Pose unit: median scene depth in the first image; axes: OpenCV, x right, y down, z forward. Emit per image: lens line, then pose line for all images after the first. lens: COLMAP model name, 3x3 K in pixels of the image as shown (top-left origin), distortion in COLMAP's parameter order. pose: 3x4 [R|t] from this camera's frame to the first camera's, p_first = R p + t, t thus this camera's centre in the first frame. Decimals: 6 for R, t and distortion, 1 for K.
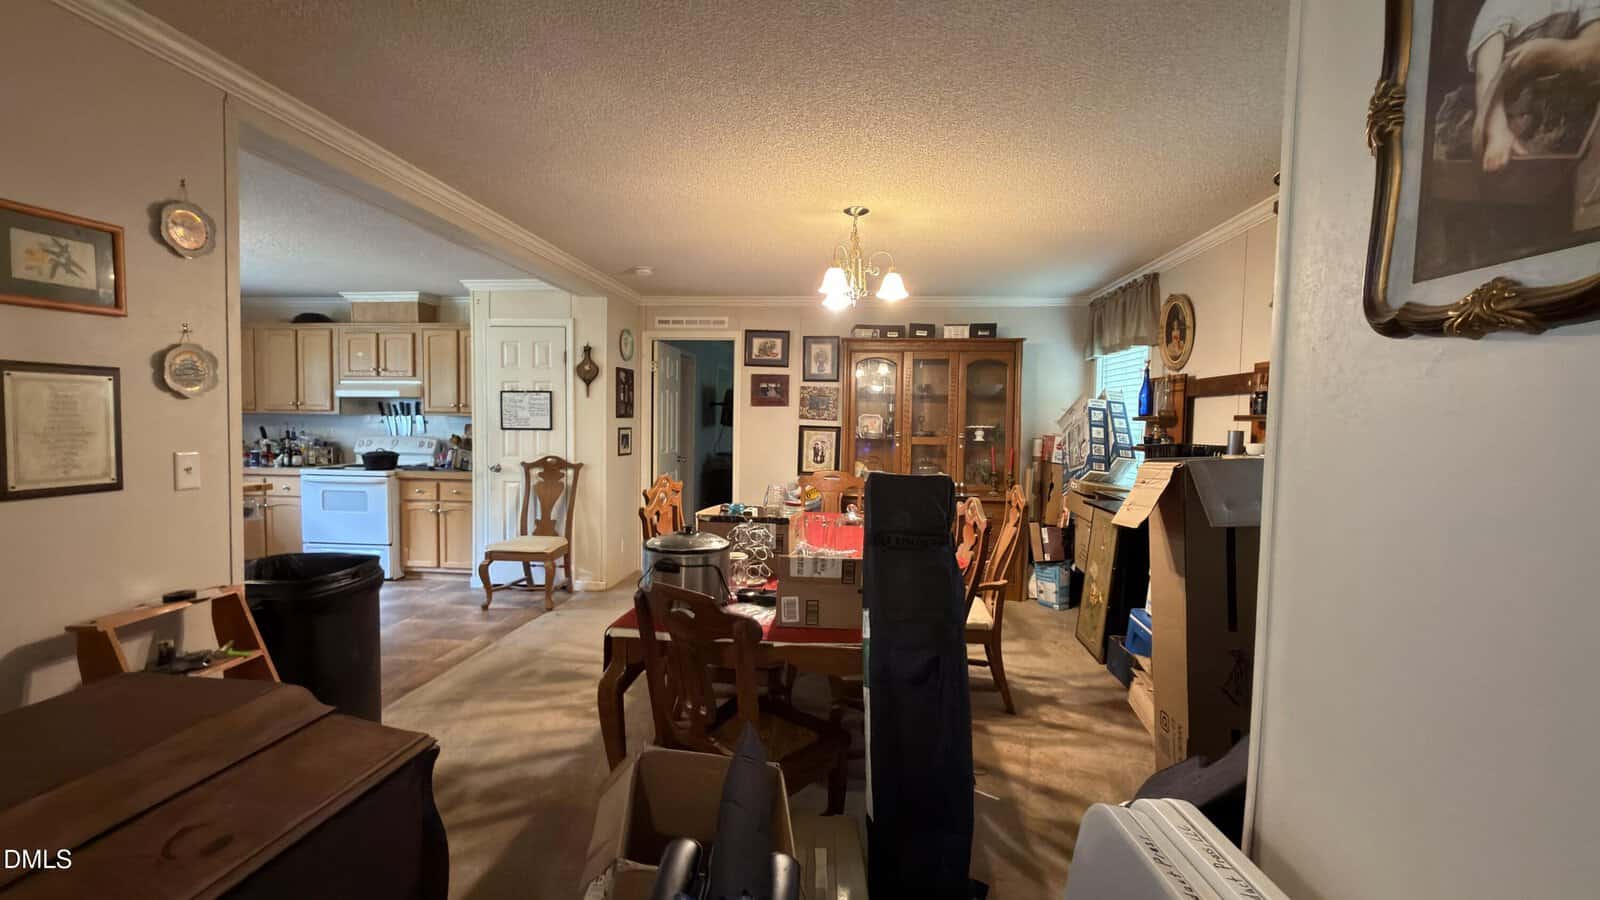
lens RADIAL K [[638.7, 0, 803.0], [0, 638.7, 448.1], [0, 0, 1]] dist [-0.000631, -0.000294]
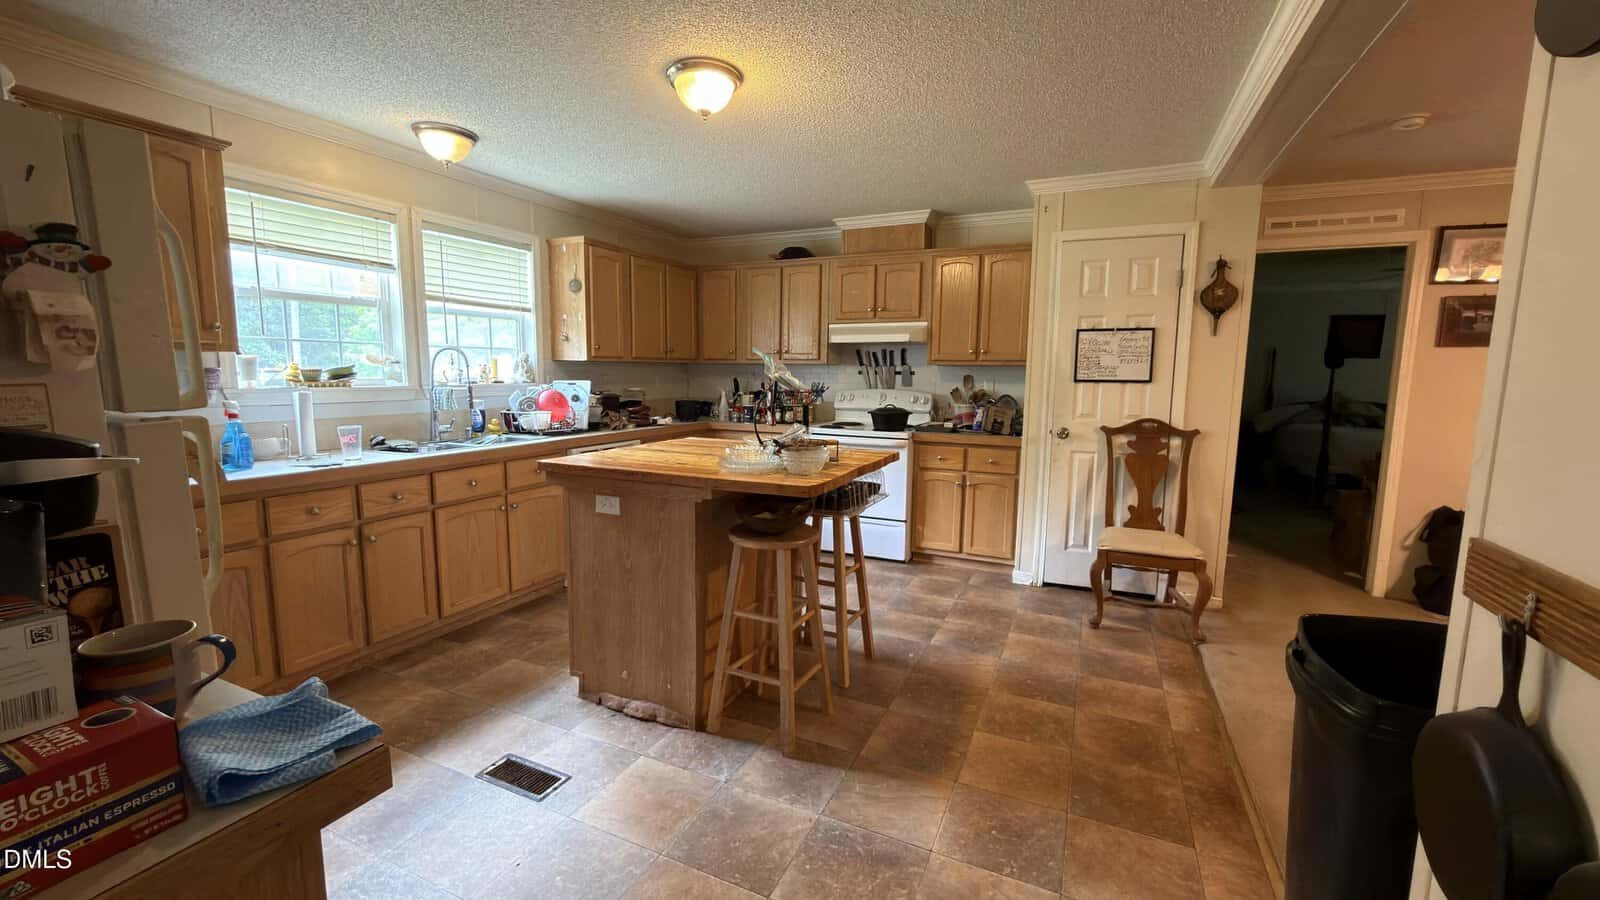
lens RADIAL K [[638.7, 0, 803.0], [0, 638.7, 448.1], [0, 0, 1]] dist [-0.000631, -0.000294]
pose [[0.942854, 0.037021, -0.331142, -0.472403], [-0.013508, 0.997238, 0.073028, -0.001904], [0.332931, -0.064381, 0.940751, 0.170439]]
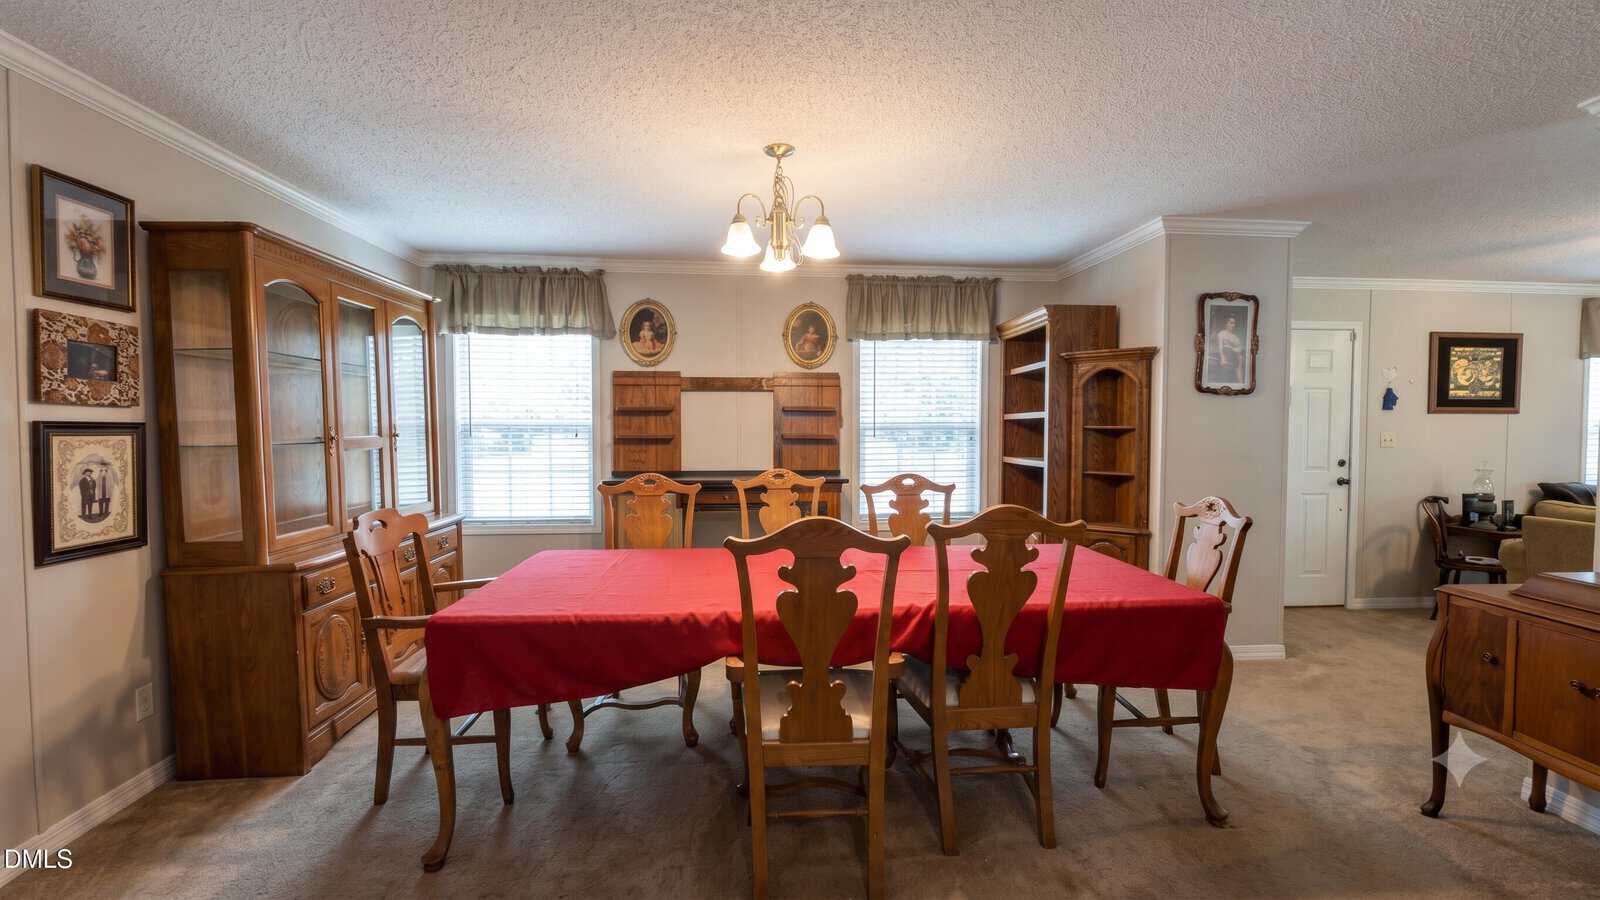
lens RADIAL K [[644.2, 0, 806.0], [0, 644.2, 441.9], [0, 0, 1]] dist [-0.000700, 0.000510]
pose [[-0.189677, -0.050533, 0.980545, -0.690387], [0.038062, 0.997546, 0.058772, -0.046989], [-0.981108, 0.048469, -0.187288, 1.055984]]
